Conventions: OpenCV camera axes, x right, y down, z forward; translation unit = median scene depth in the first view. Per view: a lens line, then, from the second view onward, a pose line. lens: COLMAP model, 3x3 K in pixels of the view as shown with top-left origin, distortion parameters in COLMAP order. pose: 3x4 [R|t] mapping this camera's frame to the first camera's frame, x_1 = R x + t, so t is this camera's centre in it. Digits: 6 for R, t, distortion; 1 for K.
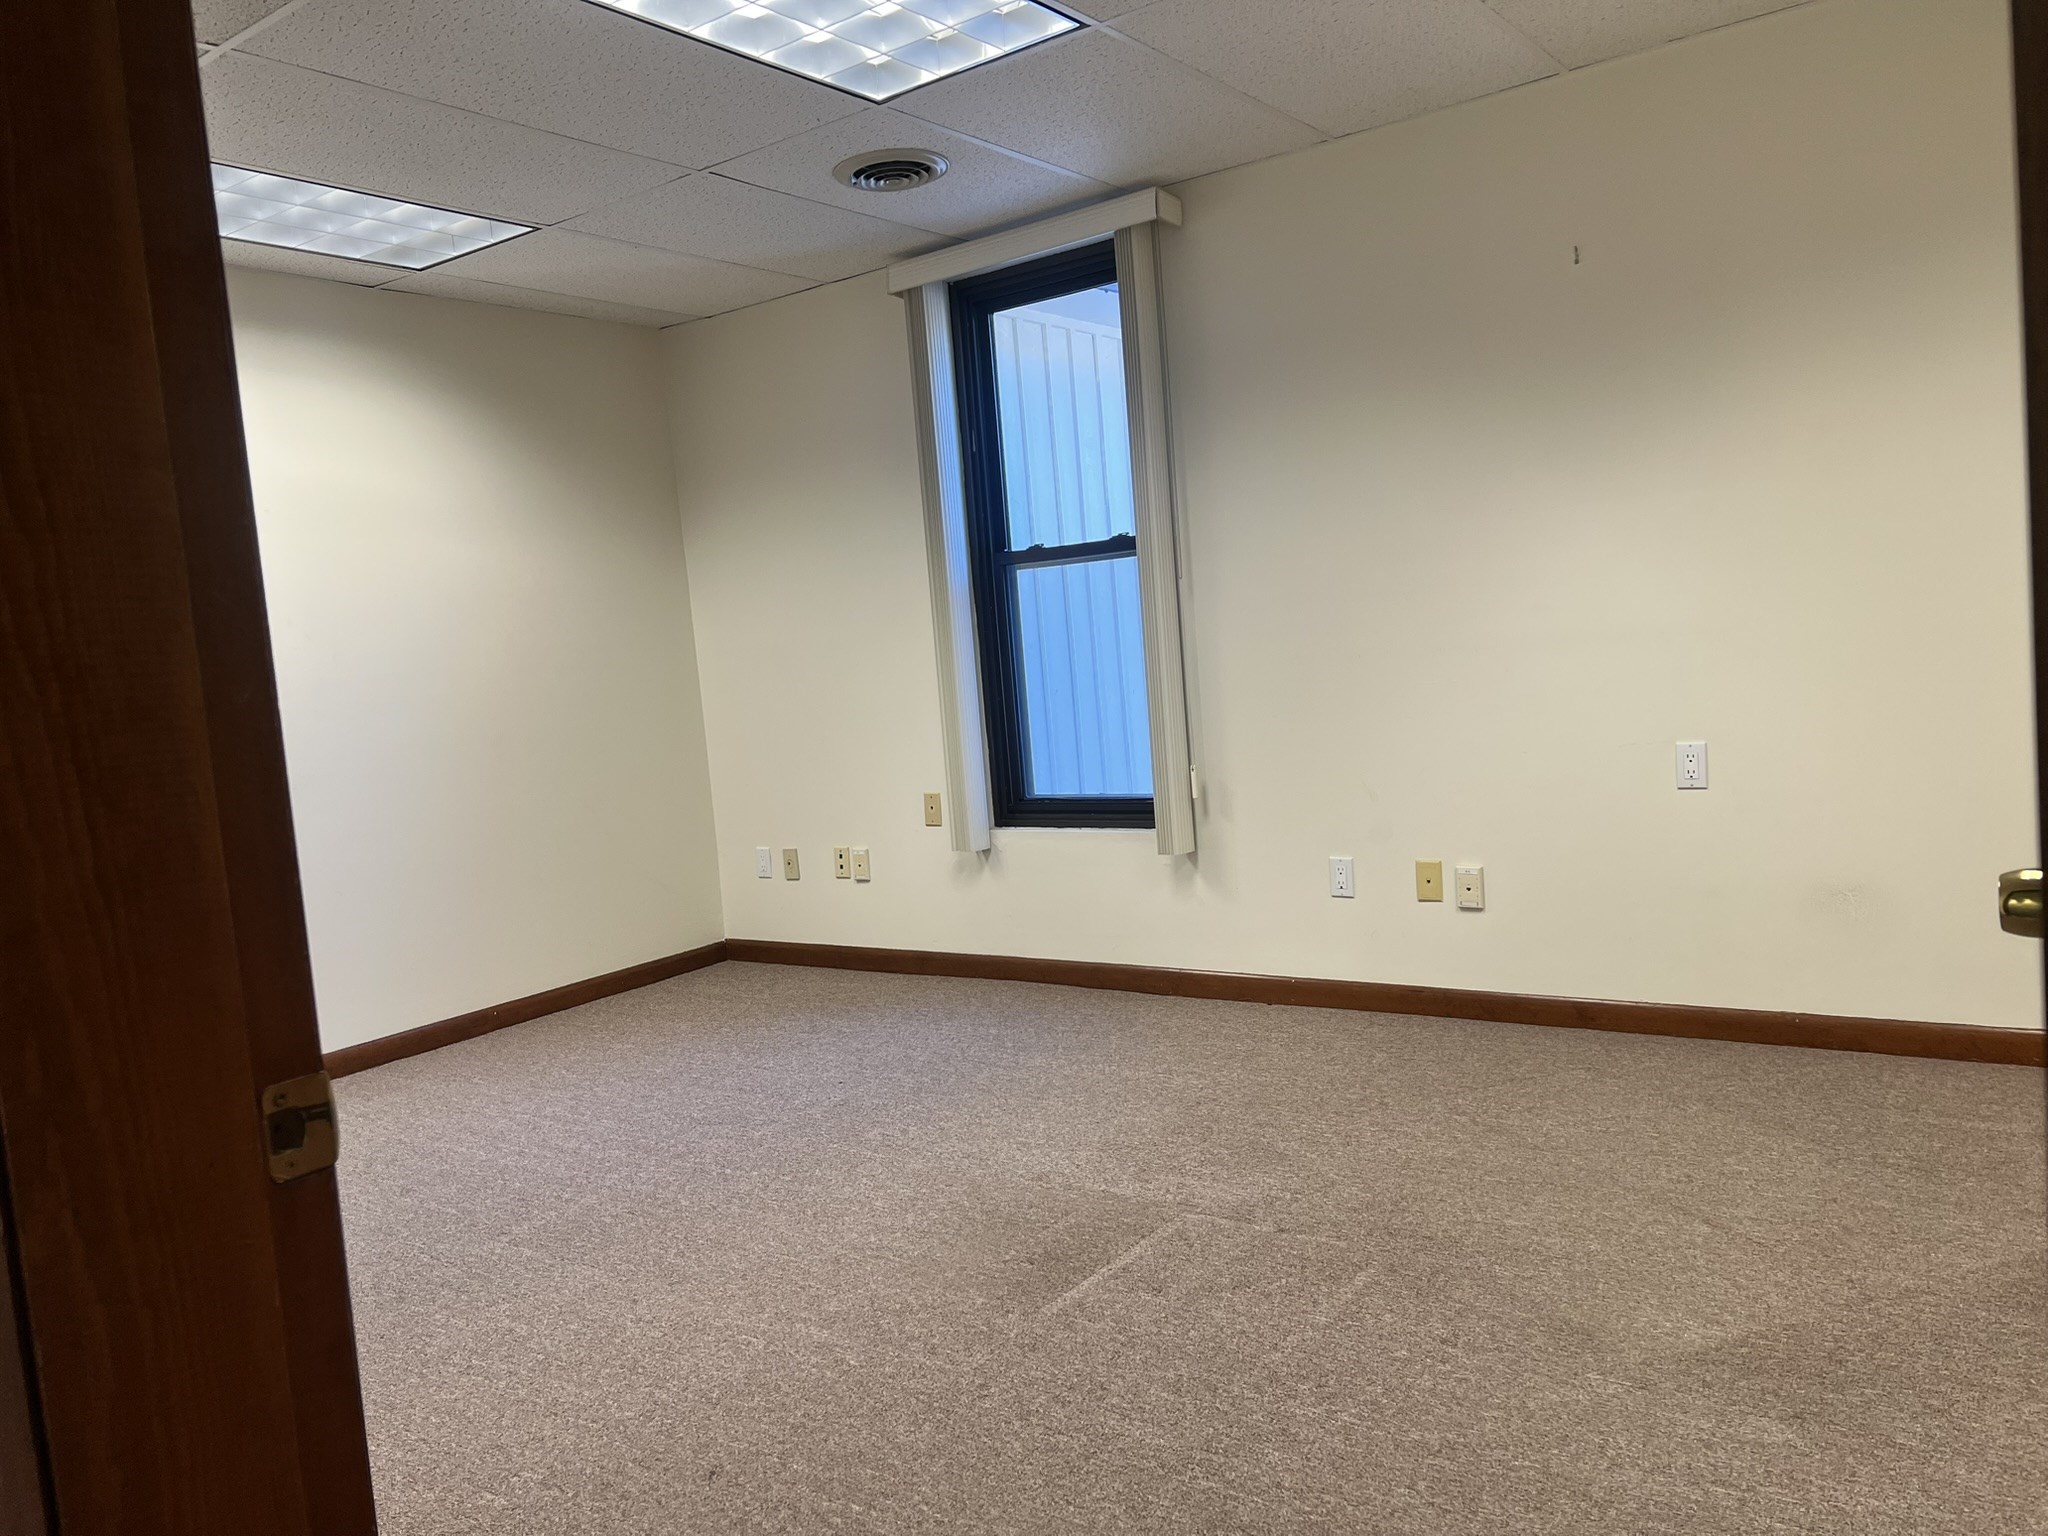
lens RADIAL K [[1525.1, 0, 1024.0], [0, 1525.1, 768.0], [0, 0, 1]] dist [0.092360, -0.103586]
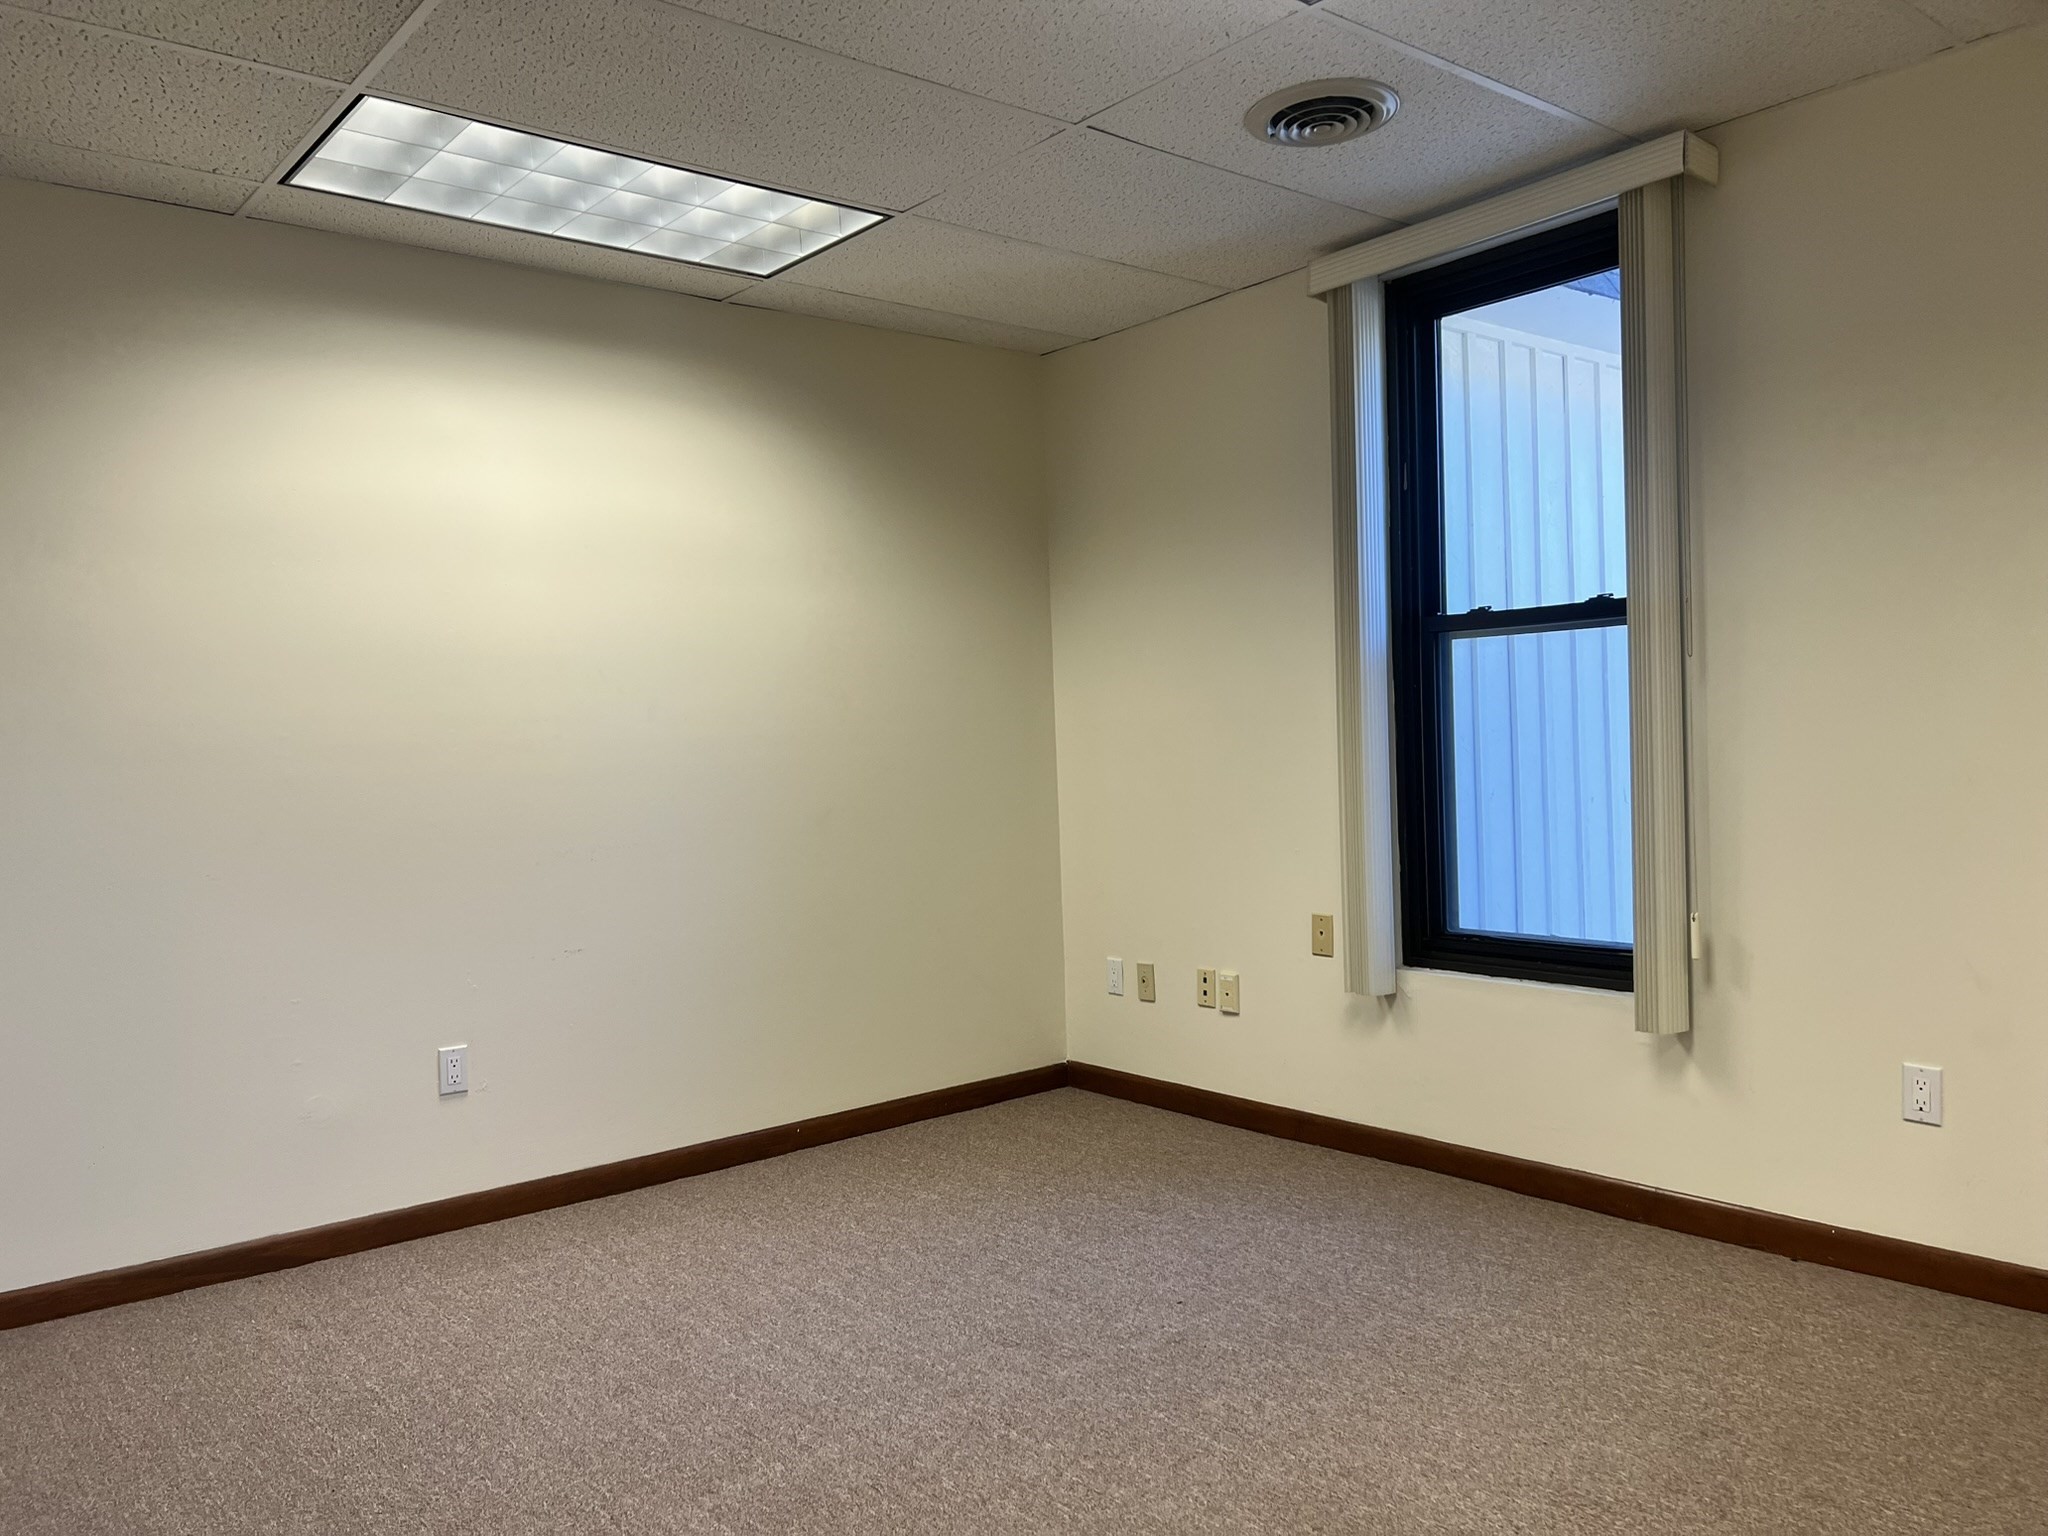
lens RADIAL K [[1525.1, 0, 1024.0], [0, 1525.1, 768.0], [0, 0, 1]] dist [0.092360, -0.103586]
pose [[0.965378, 0.054918, -0.255009, -0.013158], [-0.067190, 0.996952, -0.039657, -0.020716], [0.252054, 0.055418, 0.966125, 0.213227]]
